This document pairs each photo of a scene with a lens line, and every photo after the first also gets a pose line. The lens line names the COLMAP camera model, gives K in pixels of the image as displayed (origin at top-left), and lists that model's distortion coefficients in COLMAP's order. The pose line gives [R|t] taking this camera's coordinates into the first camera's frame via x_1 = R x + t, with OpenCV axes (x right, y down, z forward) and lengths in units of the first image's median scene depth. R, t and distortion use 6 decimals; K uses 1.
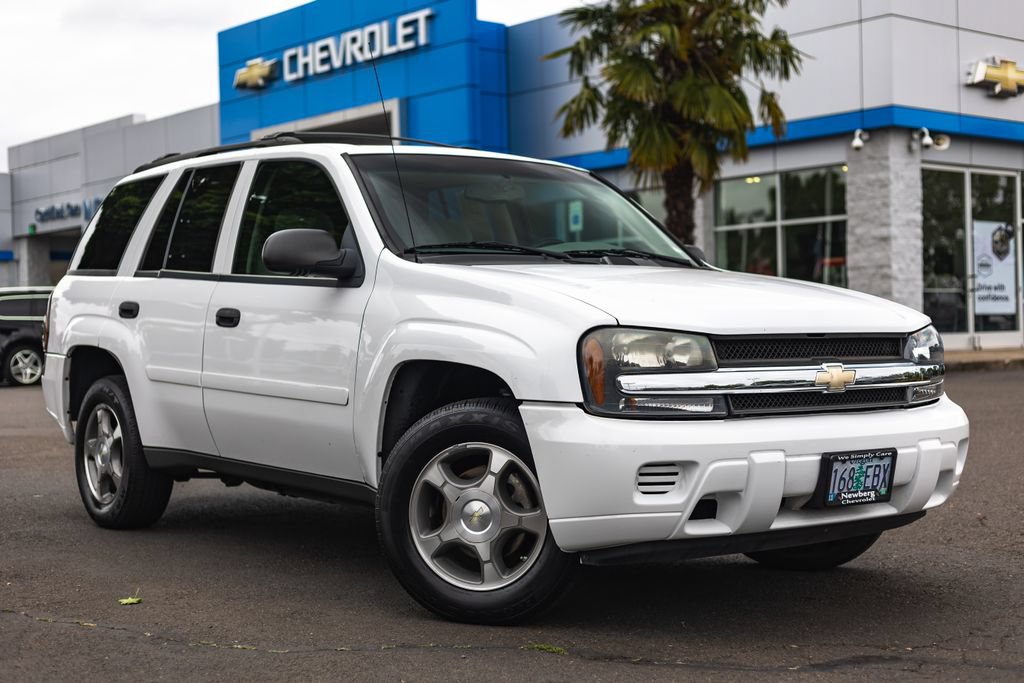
lens RADIAL K [[1517.7, 0, 512.0], [0, 1517.7, 341.7], [0, 0, 1]] dist [0.019737, -0.002419]
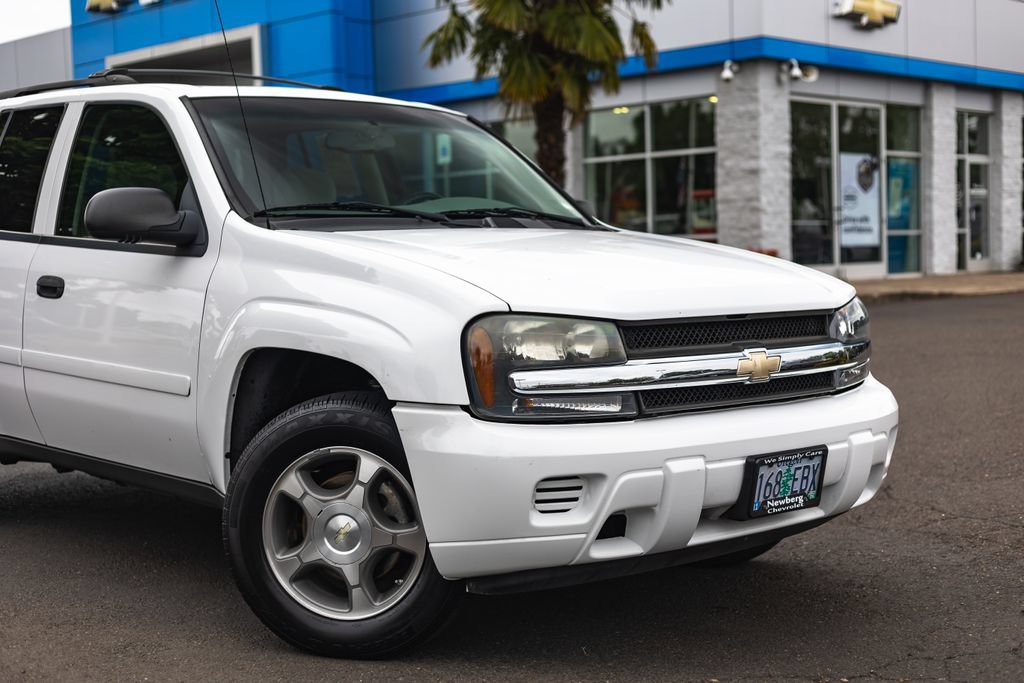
lens RADIAL K [[1484.7, 0, 513.2], [0, 1484.7, 341.2], [0, 0, 1]] dist [0.017053, 0.012645]
pose [[0.995948, -0.010545, 0.089312, -0.001446], [0.005944, 0.998649, 0.051624, -0.033055], [-0.089736, -0.050884, 0.994665, 0.164935]]
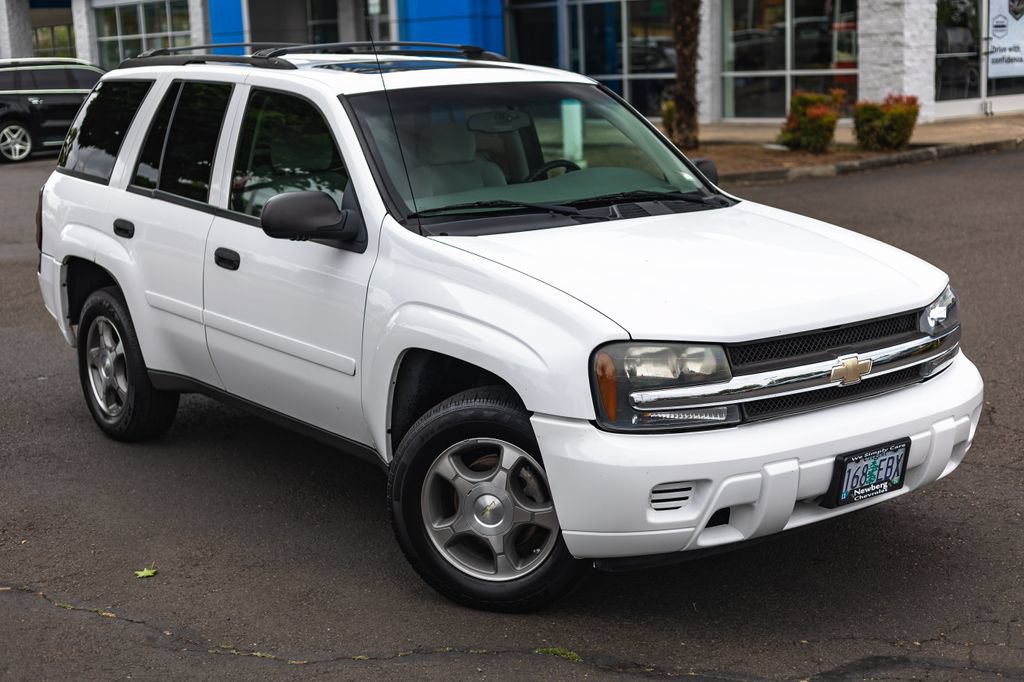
lens RADIAL K [[1533.0, 0, 521.1], [0, 1533.0, 337.7], [0, 0, 1]] dist [0.013739, 0.030621]
pose [[0.999849, -0.016867, 0.004139, -0.004266], [0.015833, 0.983200, 0.181846, -0.172703], [-0.007136, -0.181753, 0.983318, 0.026568]]
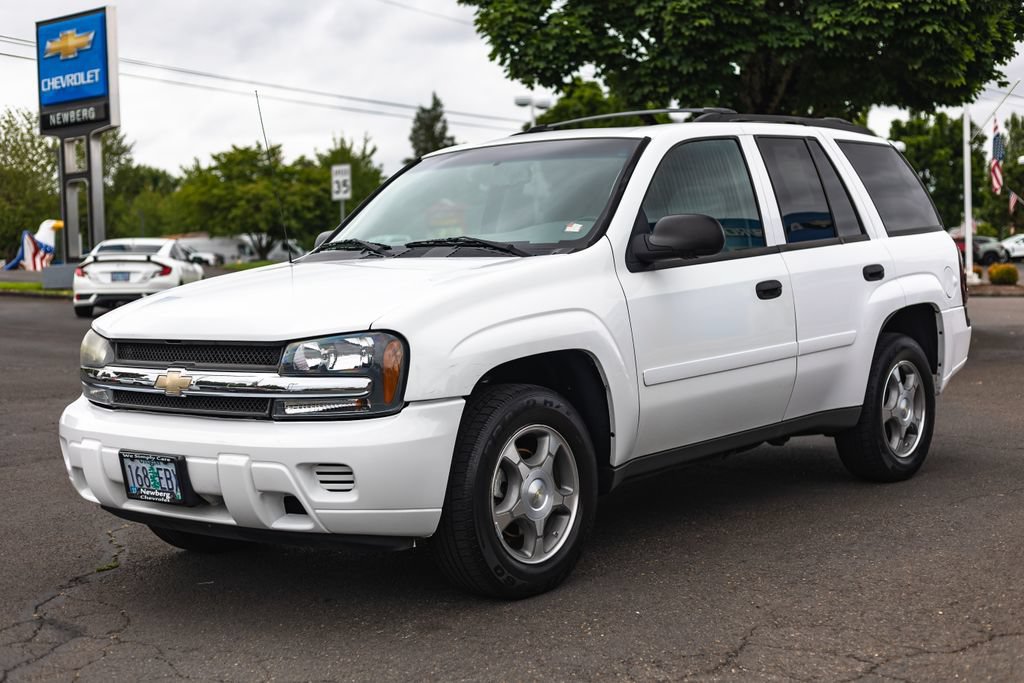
lens RADIAL K [[1517.7, 0, 512.0], [0, 1517.7, 341.7], [0, 0, 1]] dist [0.019737, -0.002419]
pose [[0.205294, 0.055098, -0.977148, 1.237572], [0.021056, 0.997934, 0.060694, -0.061181], [0.978474, -0.033035, 0.203710, 0.969527]]
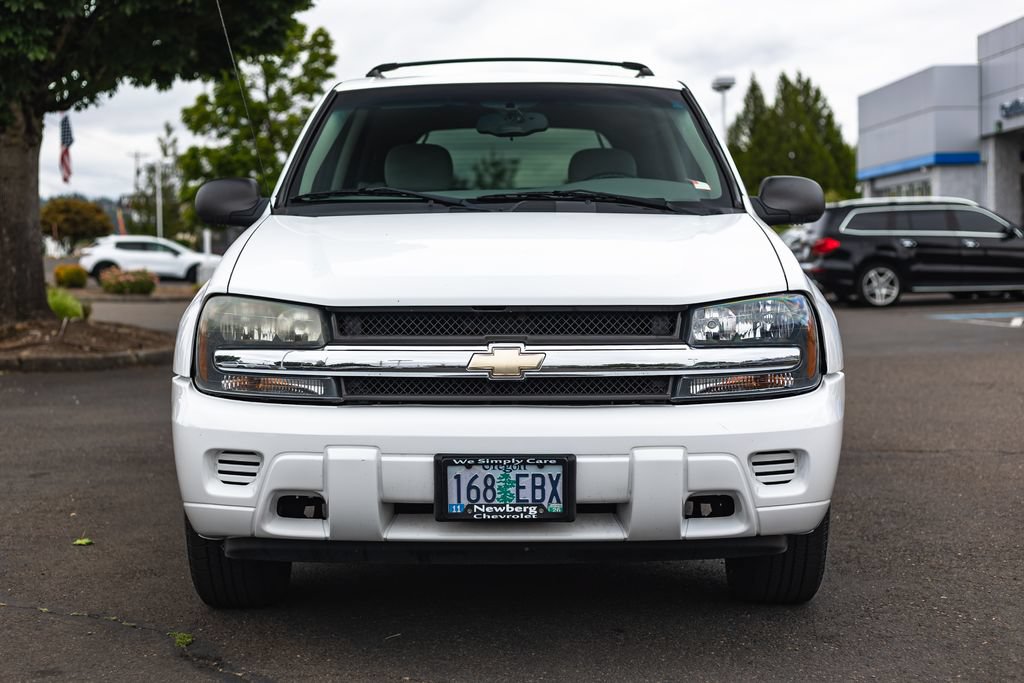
lens RADIAL K [[1730.1, 0, 513.5], [0, 1730.1, 342.0], [0, 0, 1]] dist [0.016851, 0.132377]
pose [[0.783804, 0.040221, -0.619705, 0.746606], [-0.006607, 0.998384, 0.056442, -0.036675], [0.620974, -0.040145, 0.782803, 0.273153]]
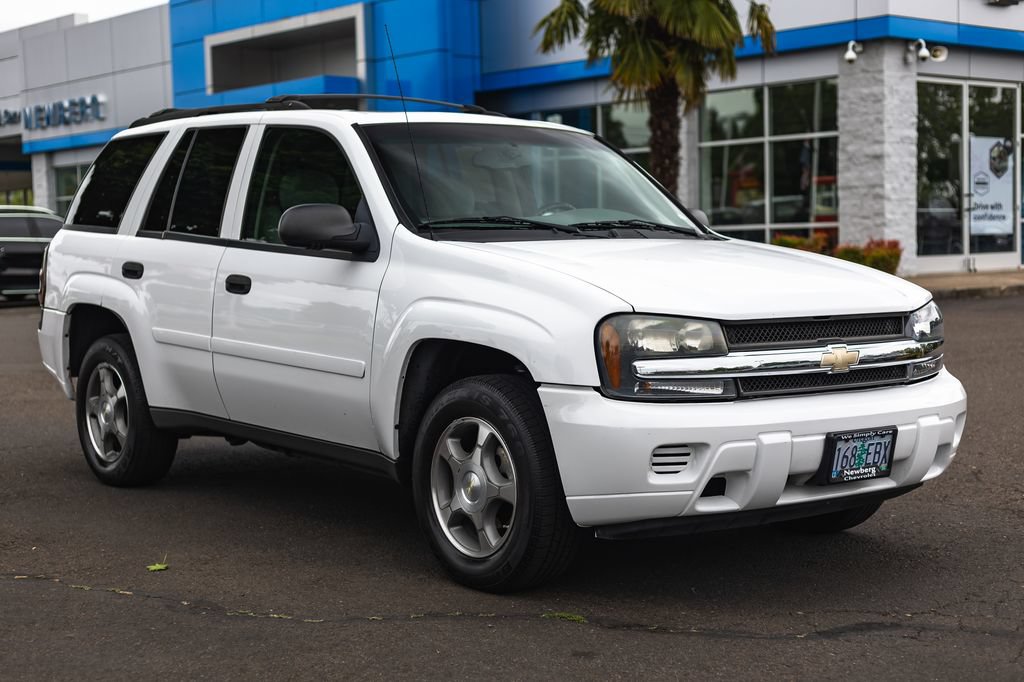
lens RADIAL K [[1622.7, 0, 481.5], [0, 1622.7, 340.6], [0, 0, 1]] dist [0.032230, 0.107566]
pose [[0.999985, 0.001685, 0.005200, -0.036552], [-0.001980, 0.998363, 0.057166, -0.049470], [-0.005096, -0.057176, 0.998351, -0.105427]]
